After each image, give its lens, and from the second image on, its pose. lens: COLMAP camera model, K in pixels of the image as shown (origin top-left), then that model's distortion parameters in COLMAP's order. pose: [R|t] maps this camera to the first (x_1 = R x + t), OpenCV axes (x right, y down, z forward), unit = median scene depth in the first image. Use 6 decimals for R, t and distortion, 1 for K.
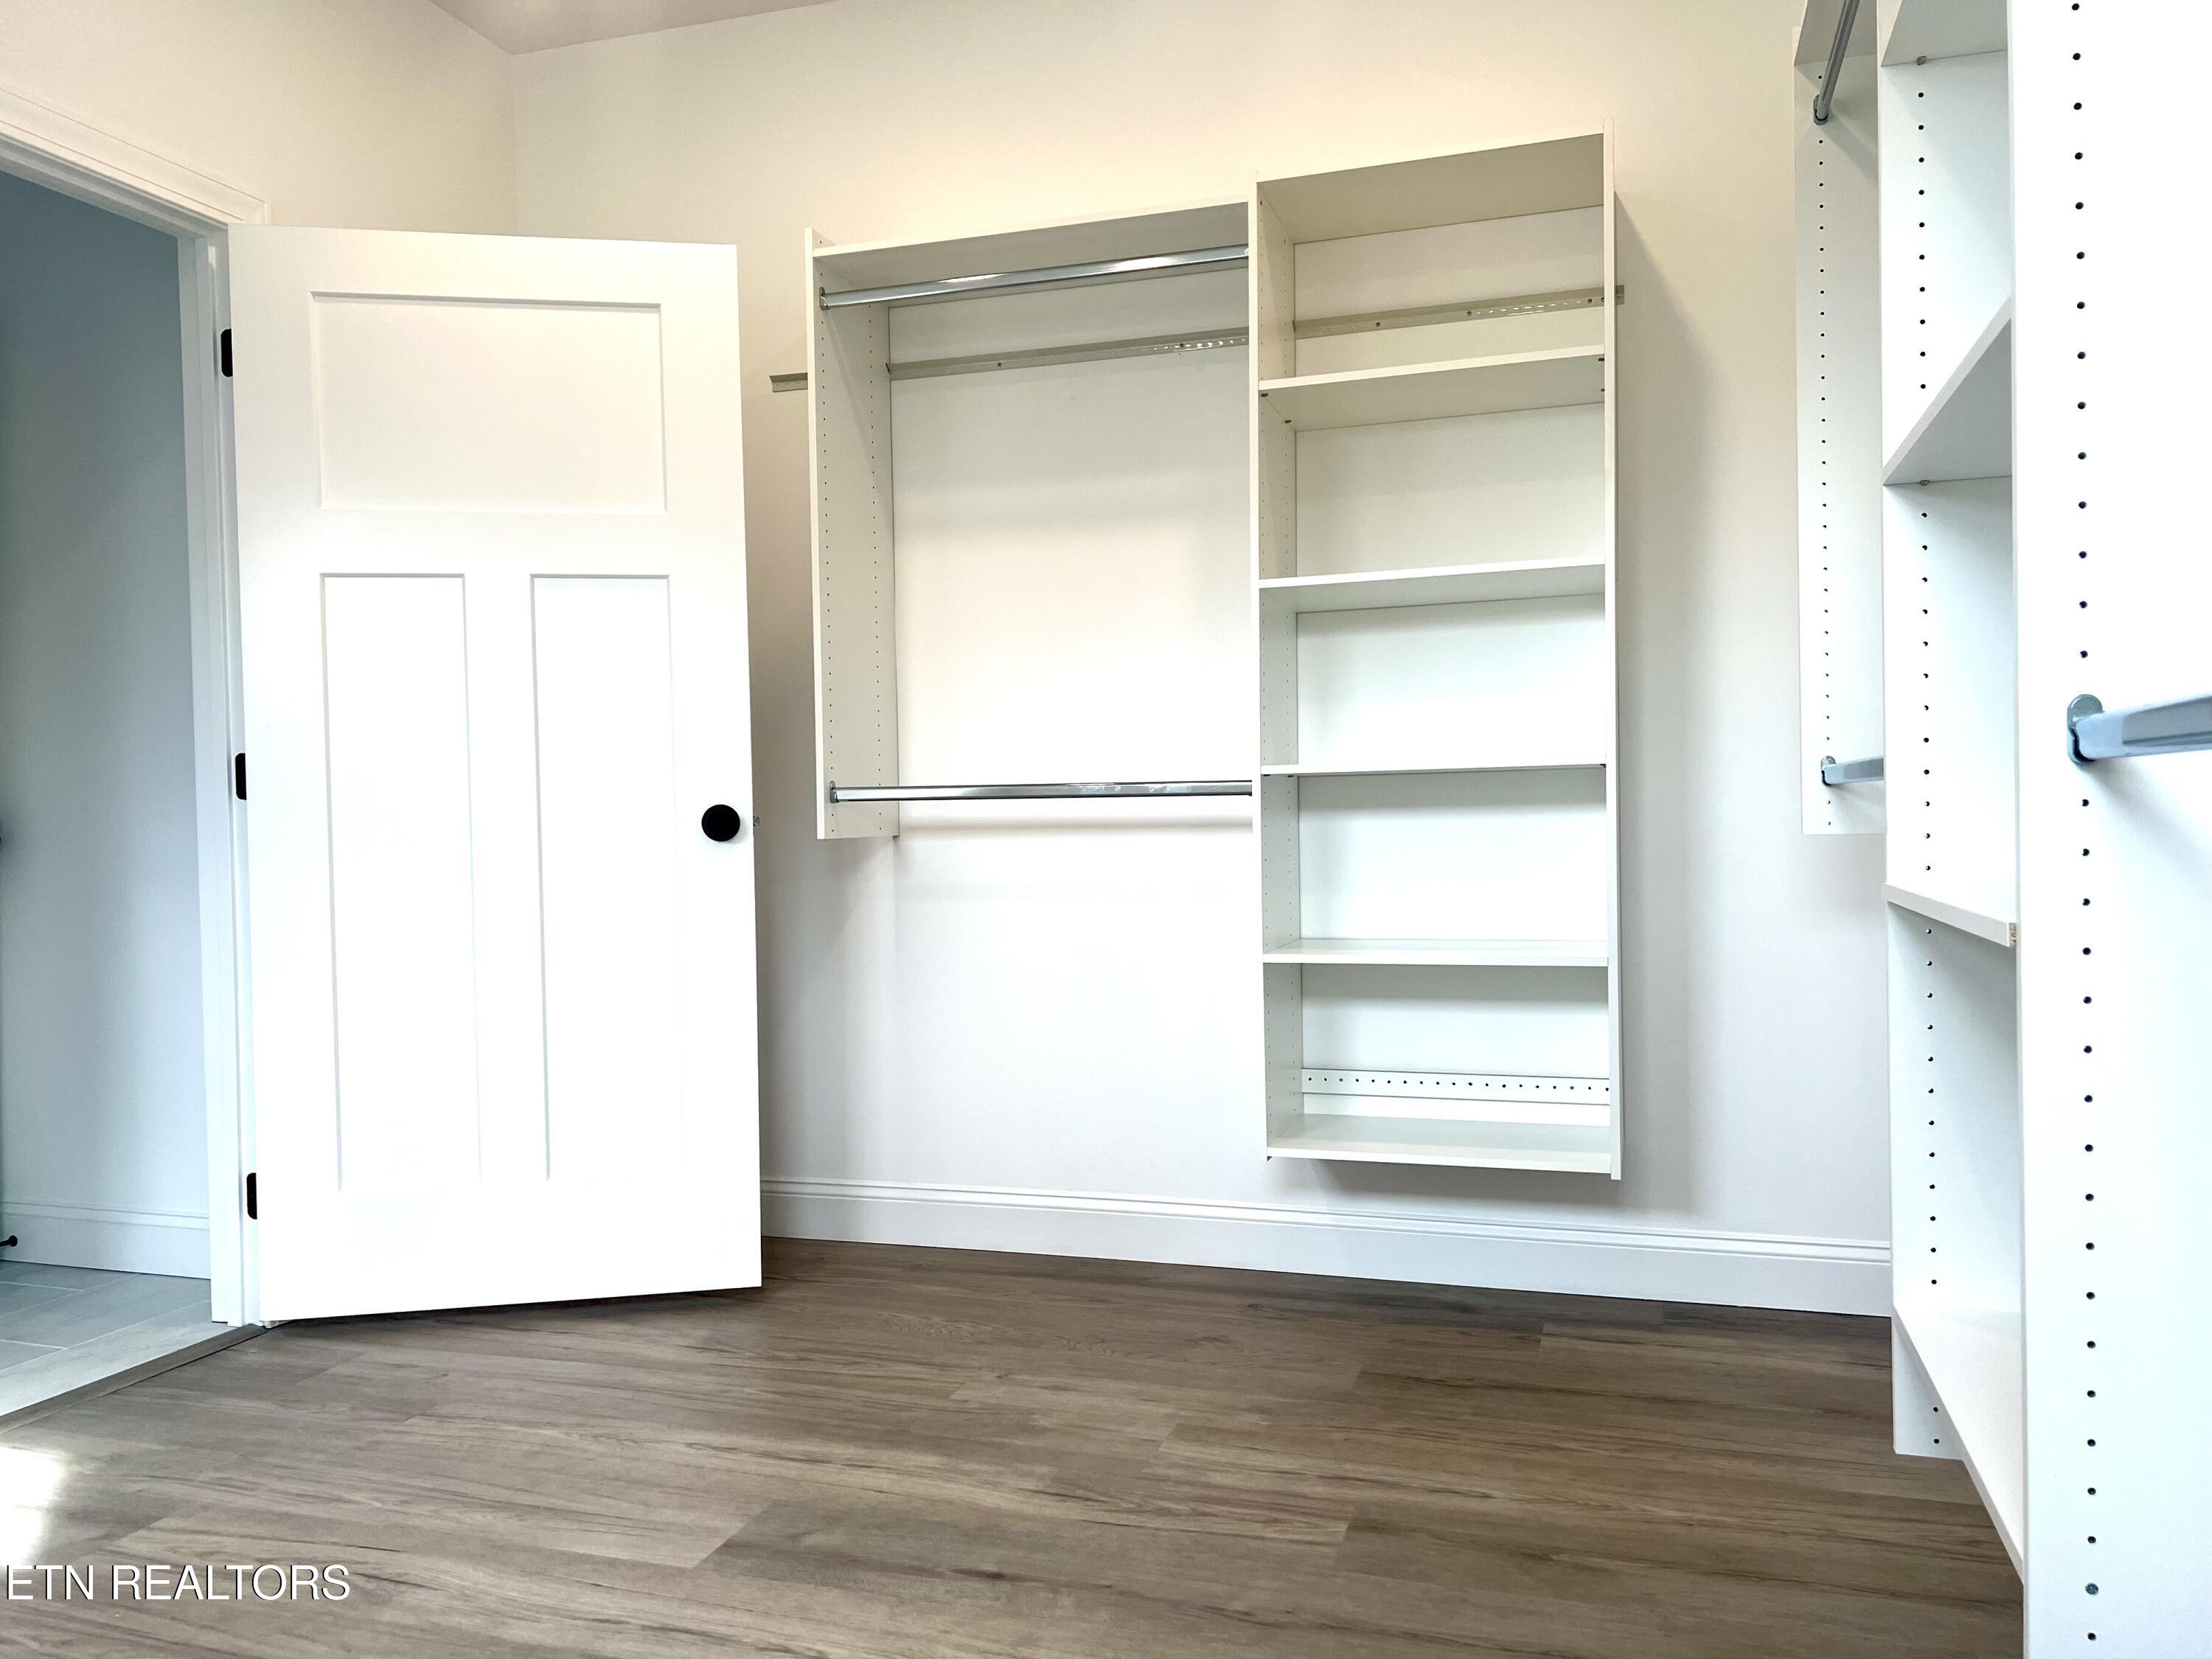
lens RADIAL K [[1604.3, 0, 1106.0], [0, 1604.3, 829.5], [0, 0, 1]] dist [0.048375, -0.072787]
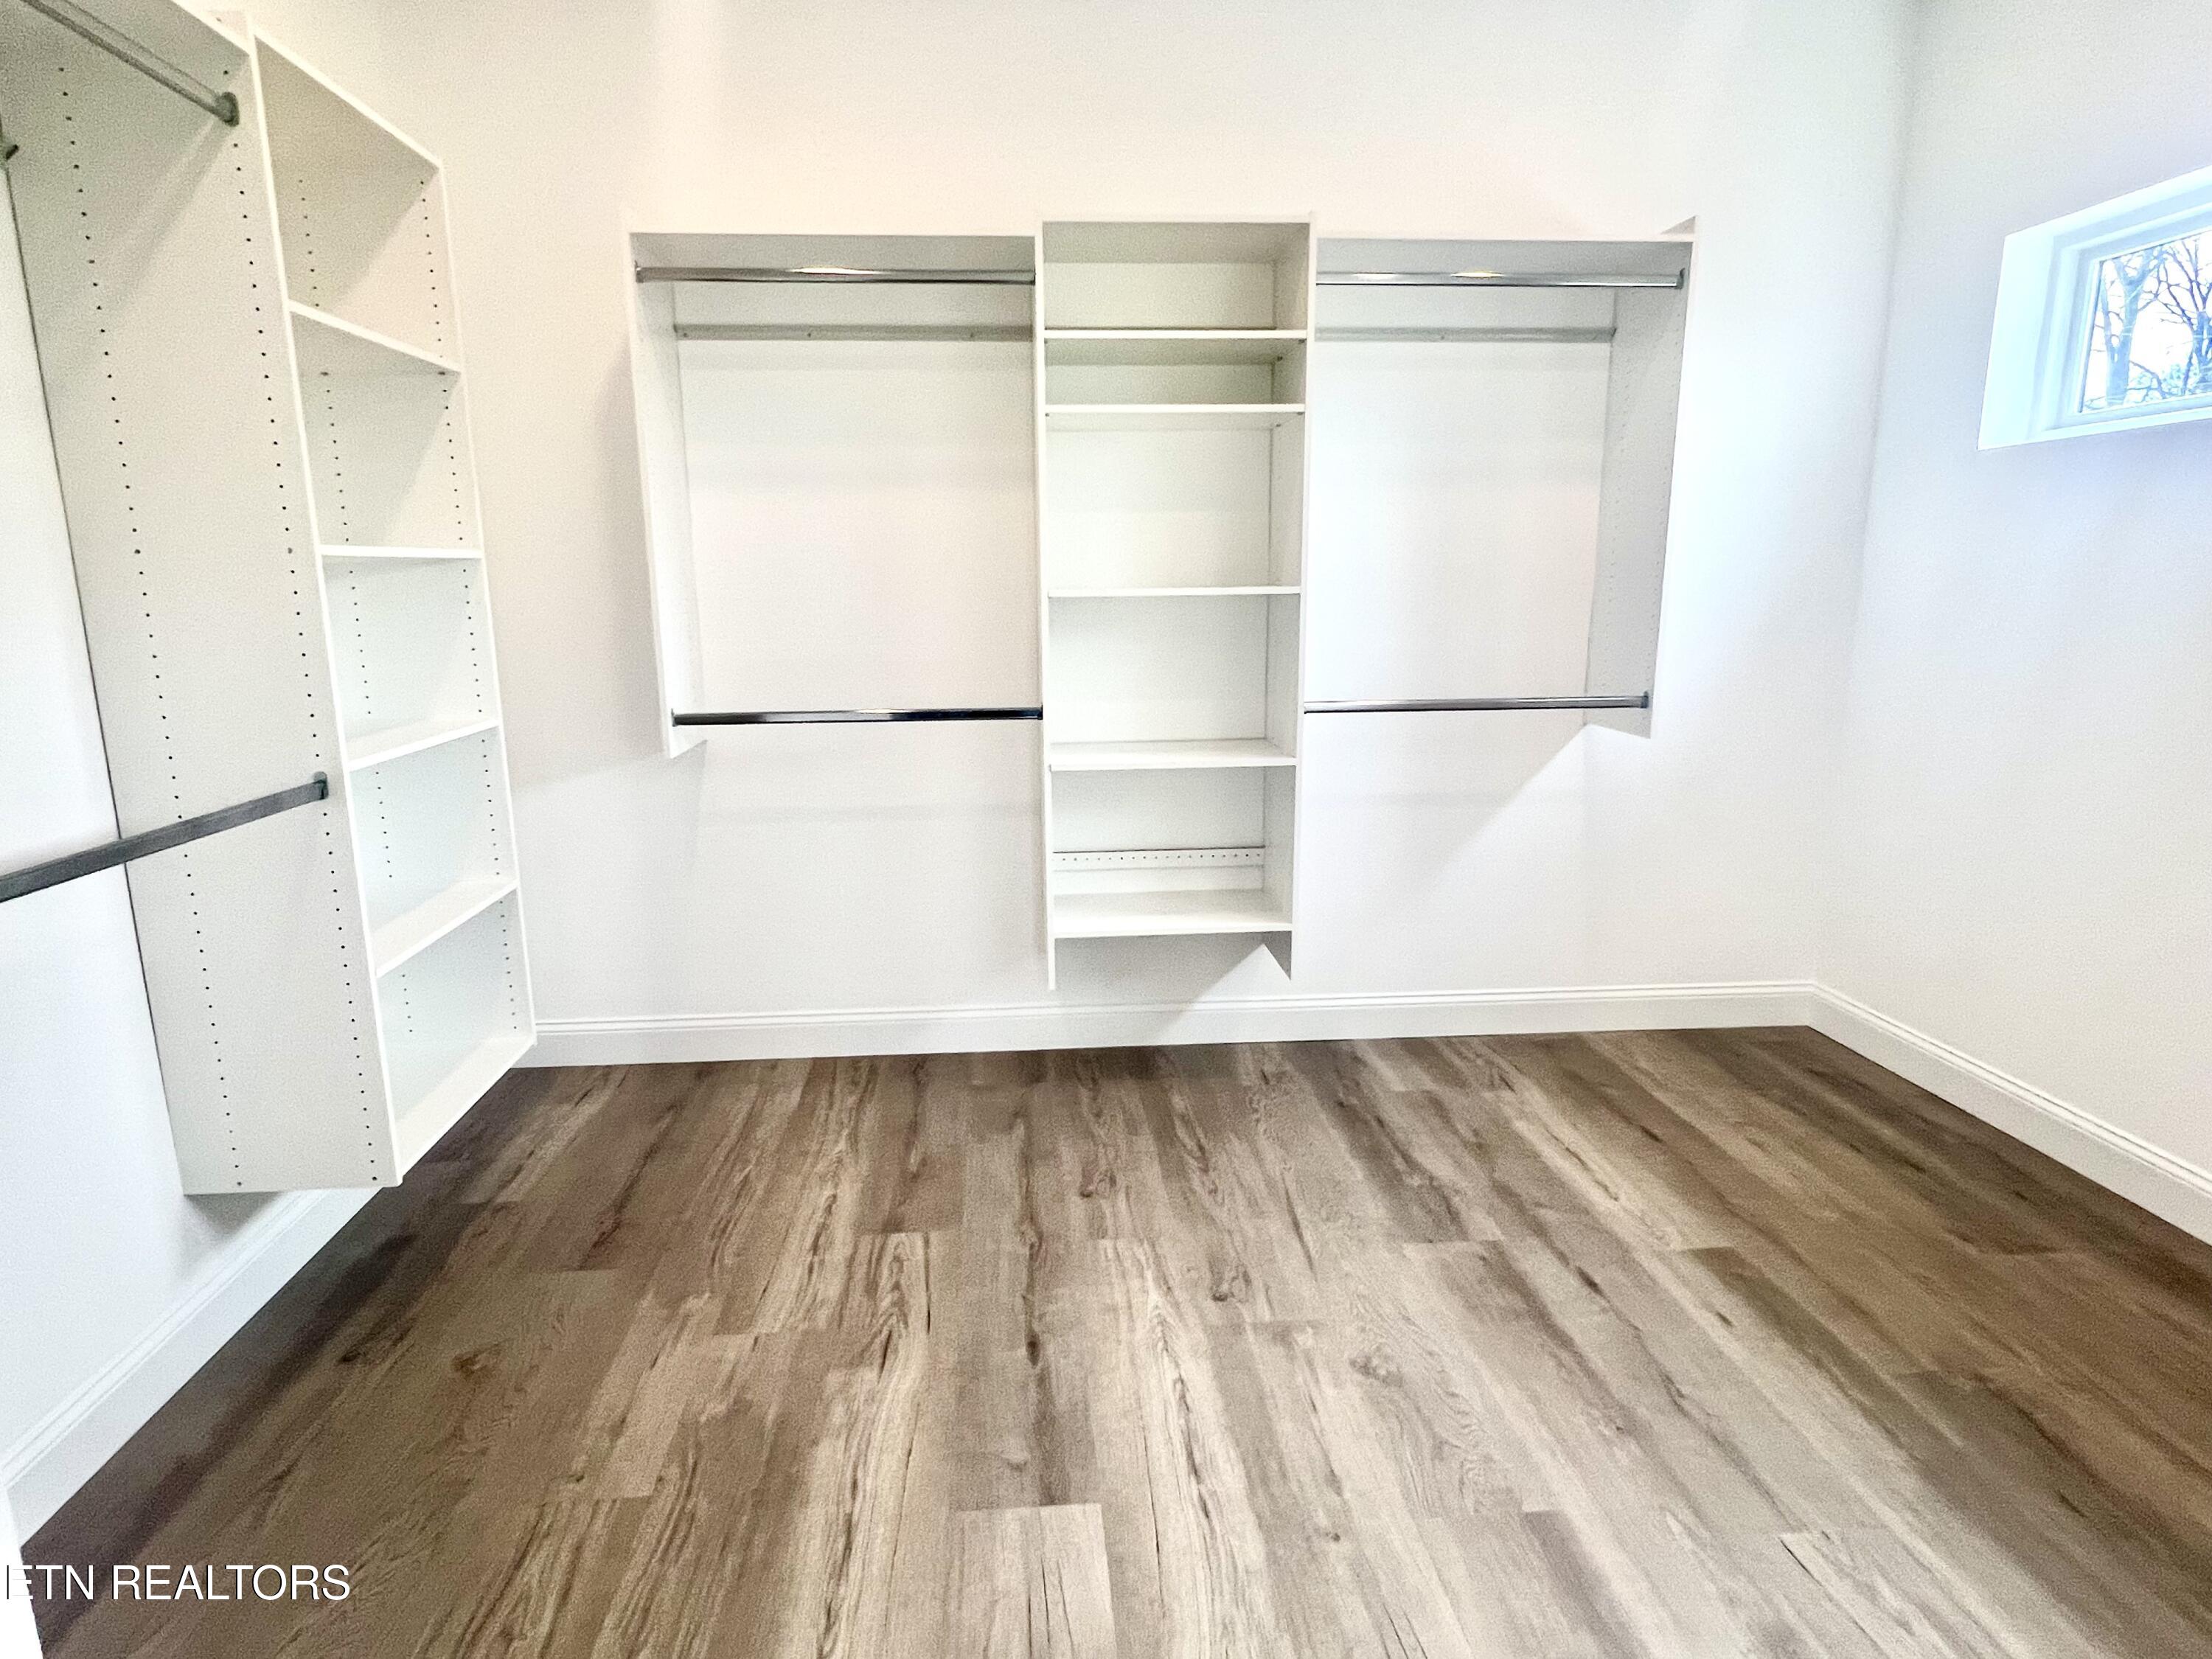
lens RADIAL K [[1324.1, 0, 1106.0], [0, 1324.1, 829.5], [0, 0, 1]] dist [0.000886, 0.000290]
pose [[-0.386845, -0.164031, 0.907438, -0.901120], [0.033524, 0.980900, 0.191602, -0.144519], [-0.921535, 0.104541, -0.373957, 1.163971]]
